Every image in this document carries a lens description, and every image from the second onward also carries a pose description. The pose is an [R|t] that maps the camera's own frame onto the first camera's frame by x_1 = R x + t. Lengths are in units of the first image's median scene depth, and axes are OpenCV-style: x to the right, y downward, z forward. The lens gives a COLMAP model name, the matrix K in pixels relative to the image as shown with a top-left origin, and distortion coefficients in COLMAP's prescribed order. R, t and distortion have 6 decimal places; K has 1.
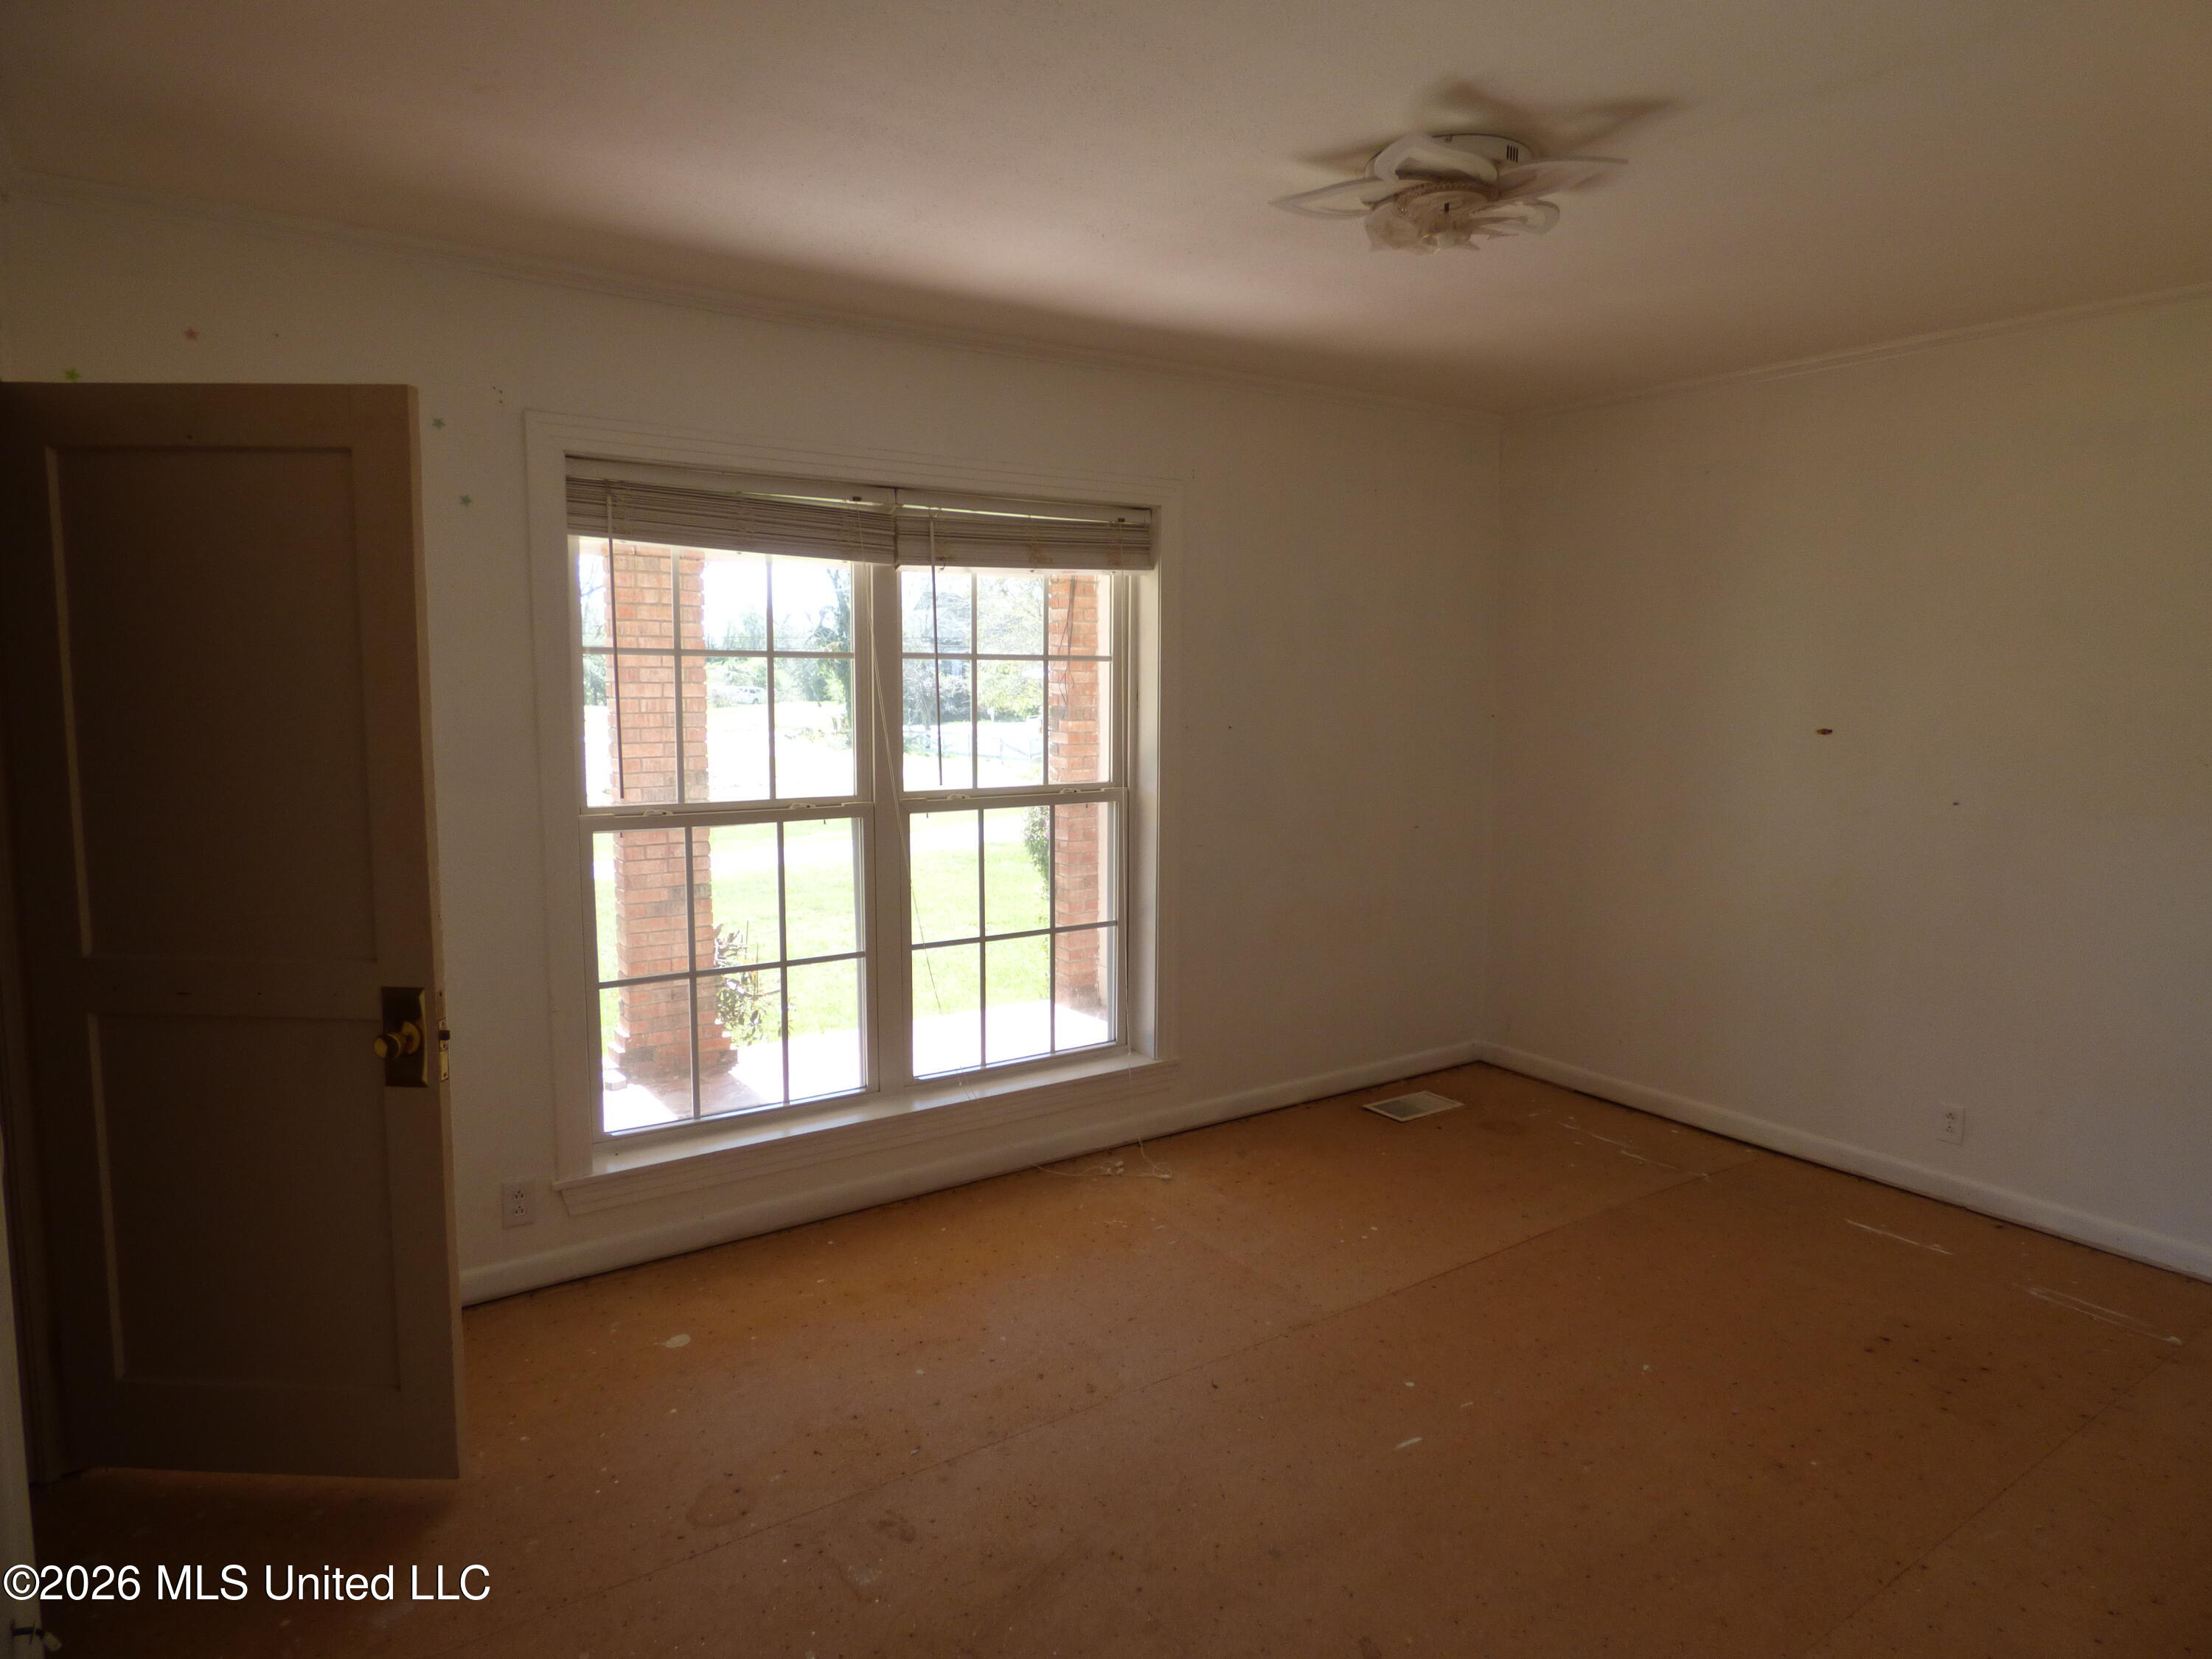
lens RADIAL K [[1338.2, 0, 1120.6], [0, 1338.2, 823.1], [0, 0, 1]] dist [-0.029900, -0.004873]
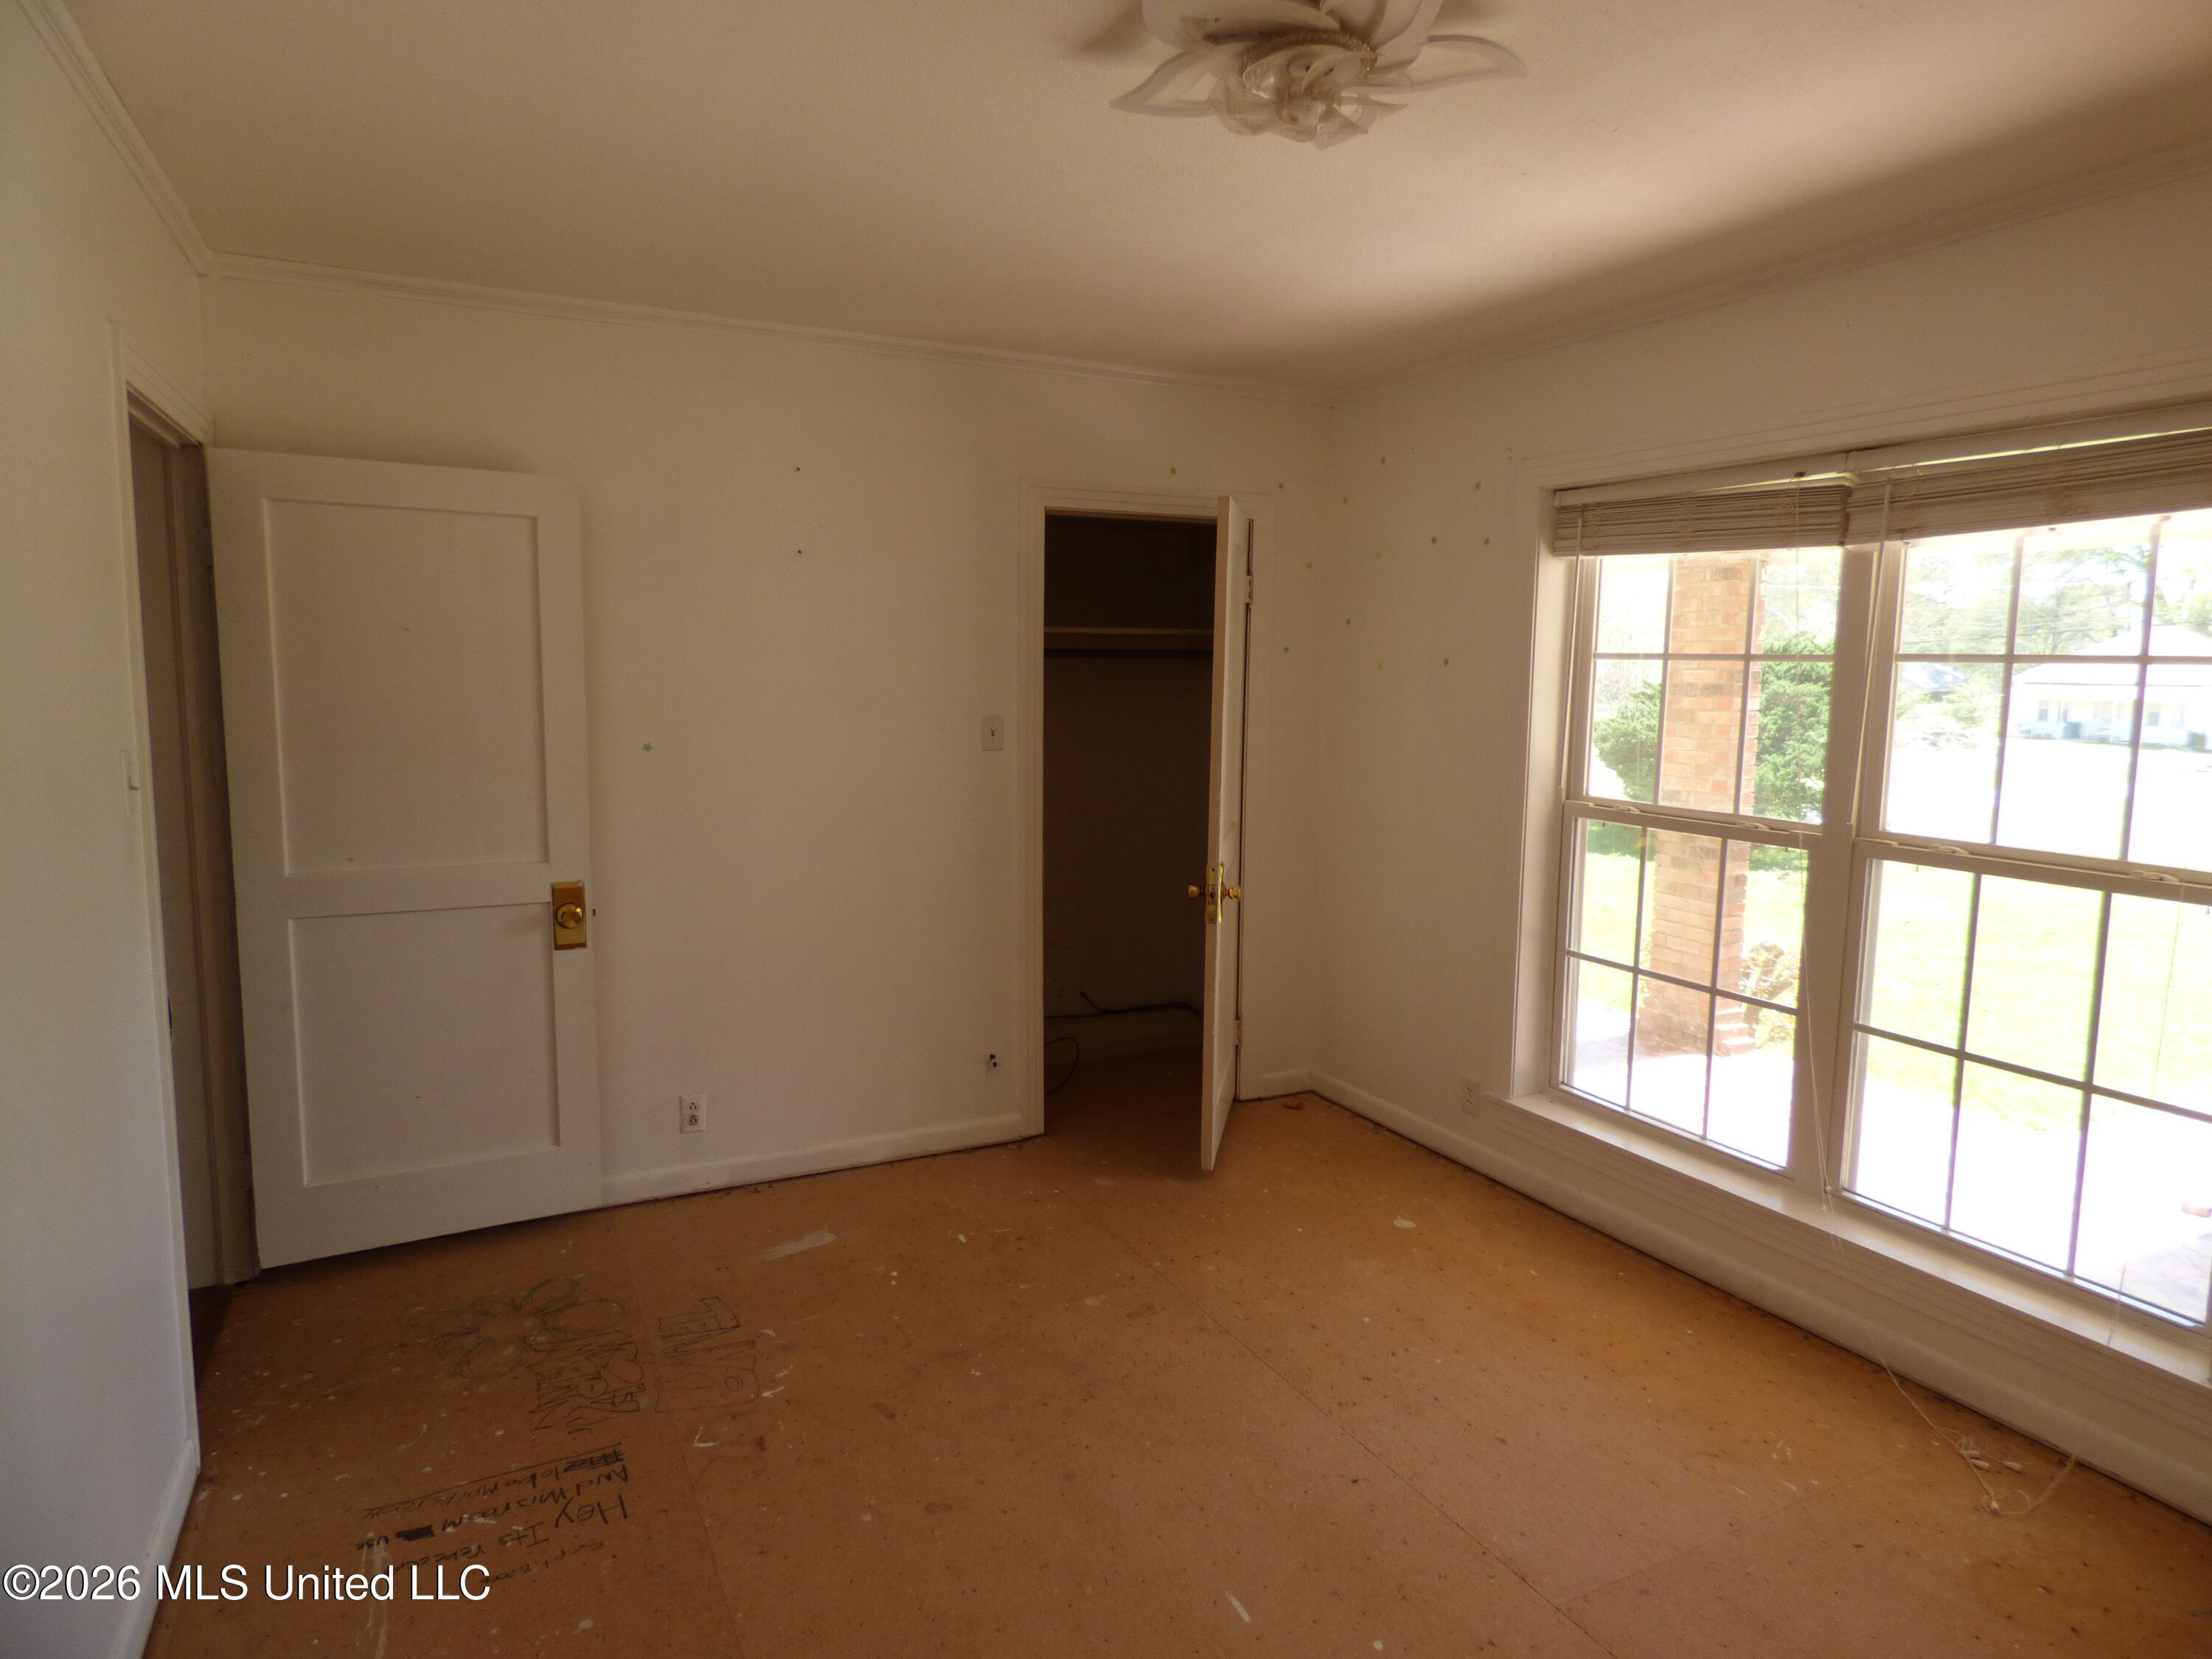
lens RADIAL K [[1338.2, 0, 1102.6], [0, 1338.2, 827.5], [0, 0, 1]] dist [-0.029900, -0.004873]
pose [[-0.151655, 0.109984, -0.982295, 0.710726], [-0.122870, 0.983984, 0.129143, -0.073697], [0.980767, 0.140280, -0.135712, 0.693446]]
